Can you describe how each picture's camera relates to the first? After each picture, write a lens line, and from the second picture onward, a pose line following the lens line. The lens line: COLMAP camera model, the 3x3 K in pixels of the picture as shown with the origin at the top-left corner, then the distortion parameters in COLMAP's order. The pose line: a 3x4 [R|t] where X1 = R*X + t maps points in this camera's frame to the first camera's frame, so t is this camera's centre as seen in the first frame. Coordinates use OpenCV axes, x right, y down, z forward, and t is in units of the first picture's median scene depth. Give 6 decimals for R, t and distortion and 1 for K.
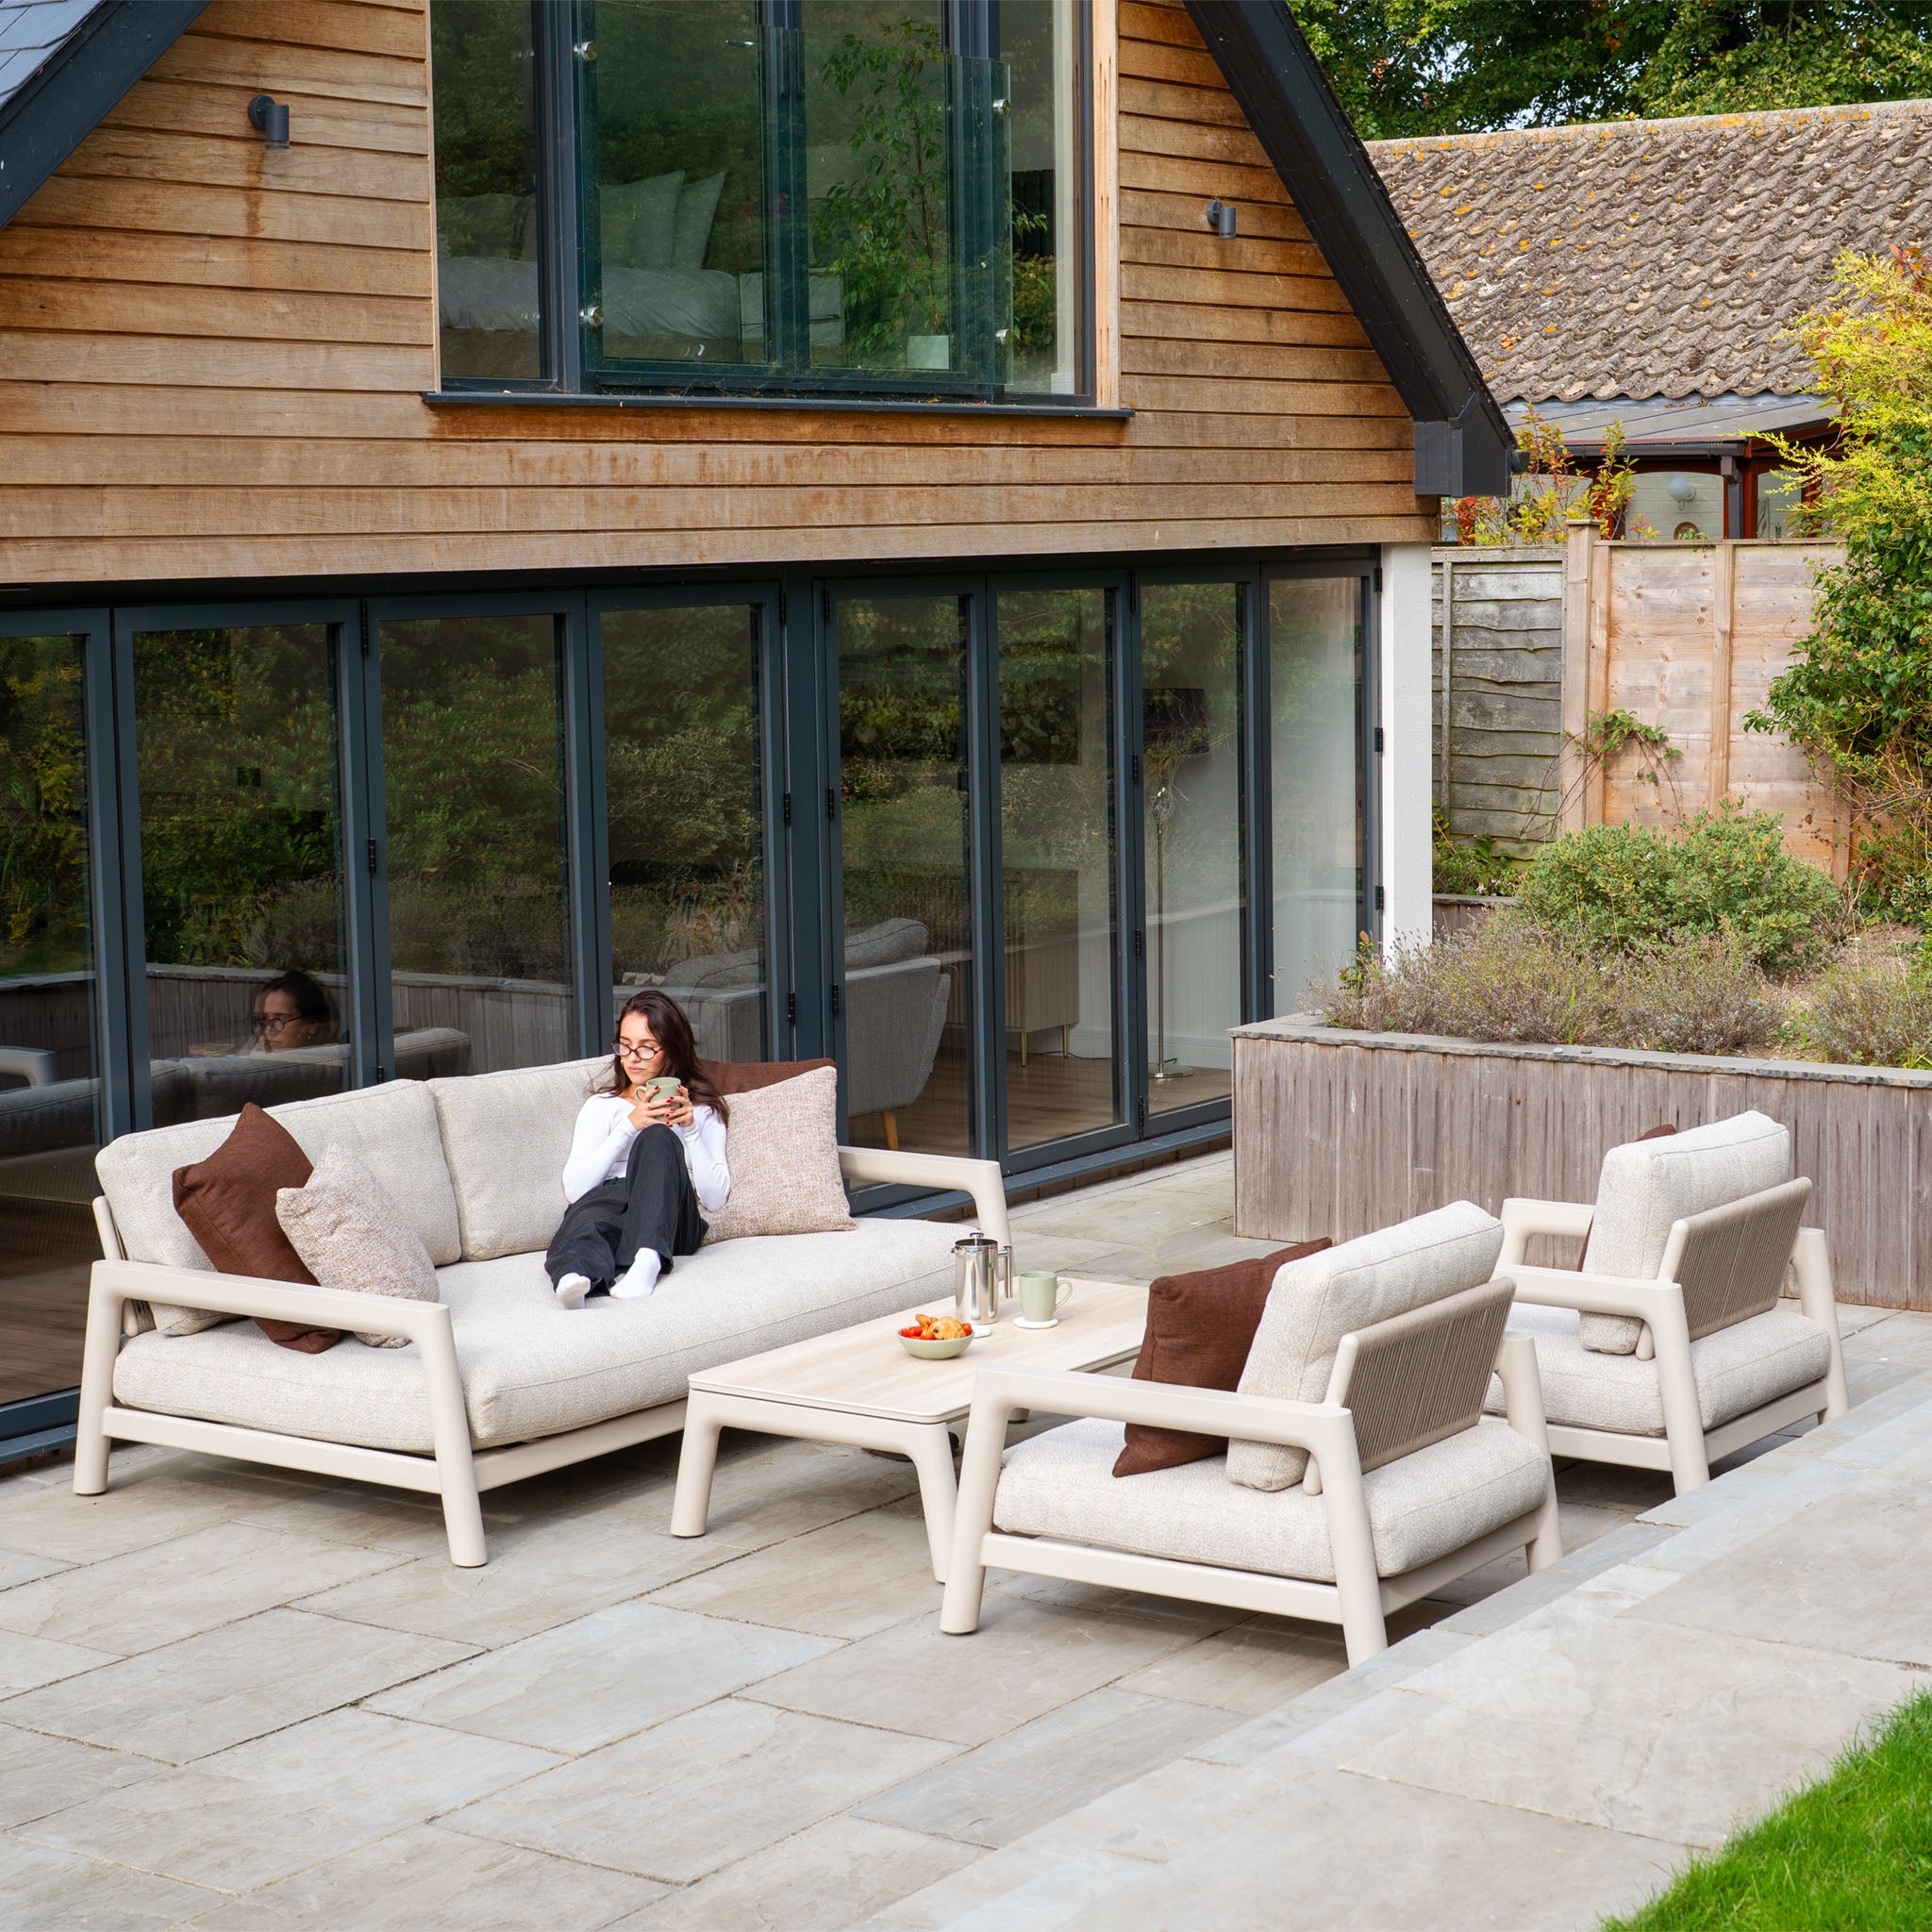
lens RADIAL K [[3950.1, 0, 1011.3], [0, 3950.1, 980.4], [0, 0, 1]] dist [-0.039668, 0.000000]
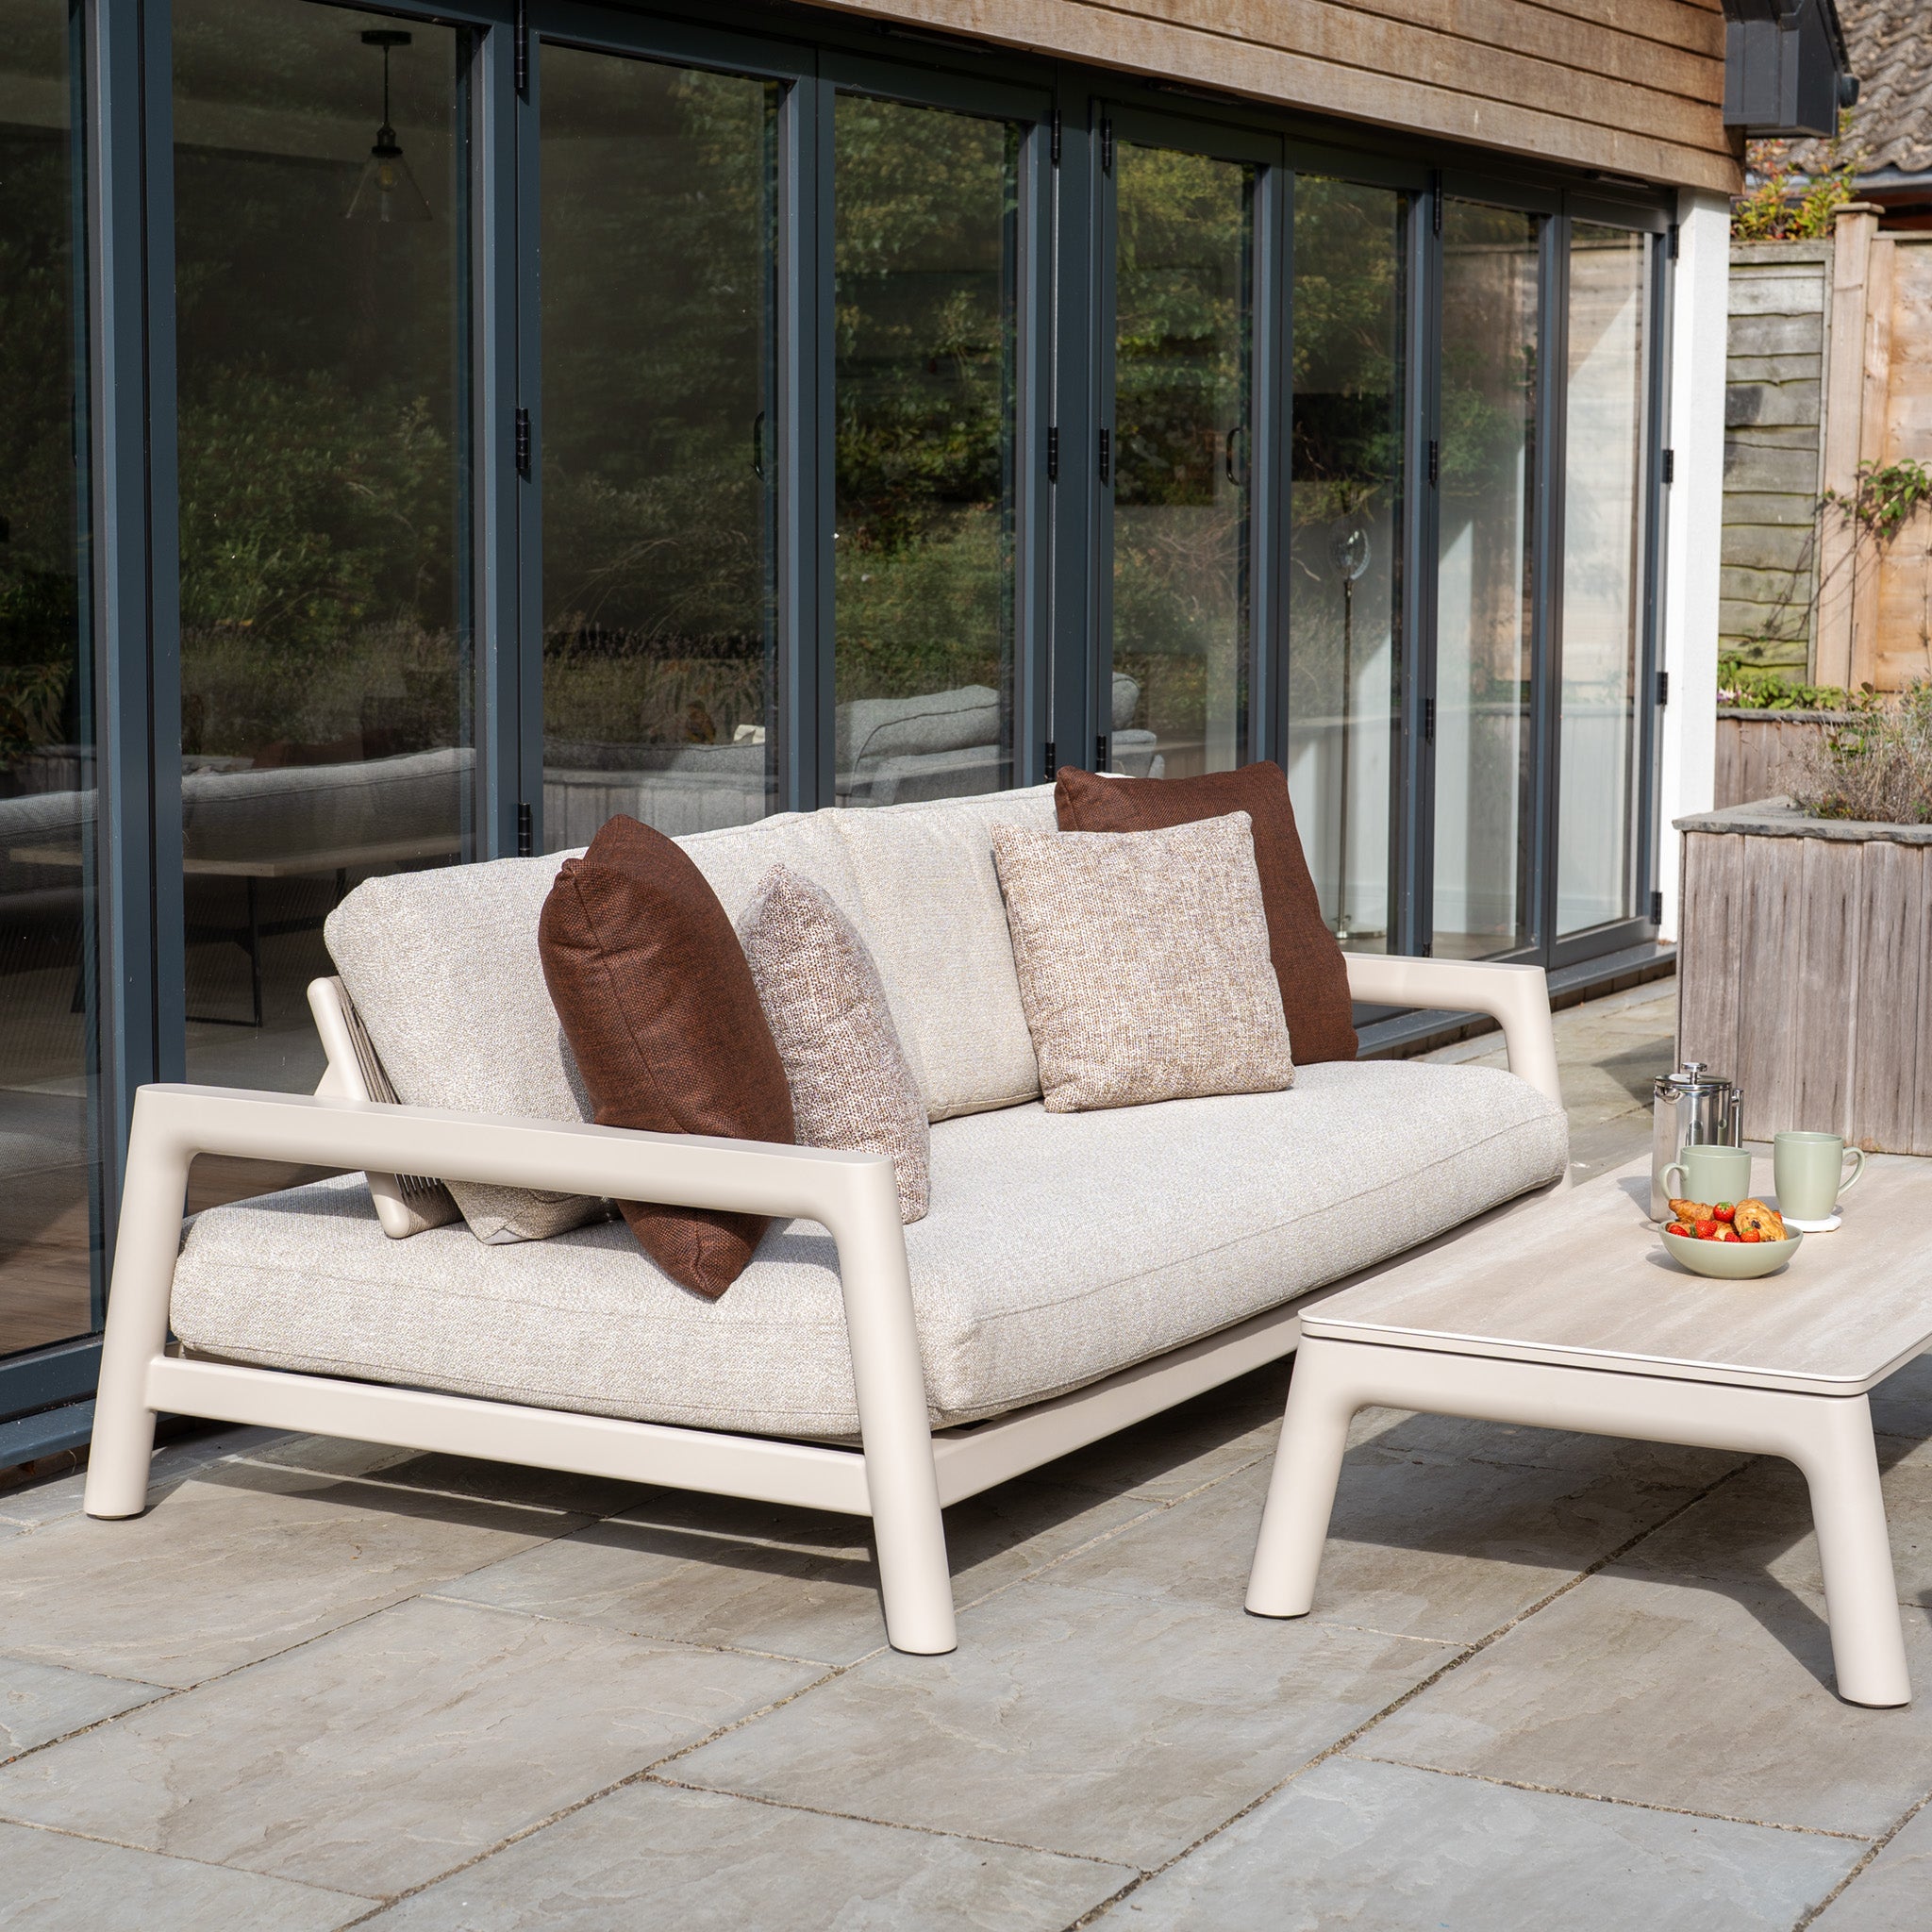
lens RADIAL K [[3950.1, 0, 874.0], [0, 3950.1, 954.1], [0, 0, 1]] dist [-0.039668, 0.000000]
pose [[0.993895, 0.011649, 0.109715, -0.190320], [-0.010432, 0.999878, -0.011655, 0.055771], [-0.109838, 0.010440, 0.993895, 0.457912]]
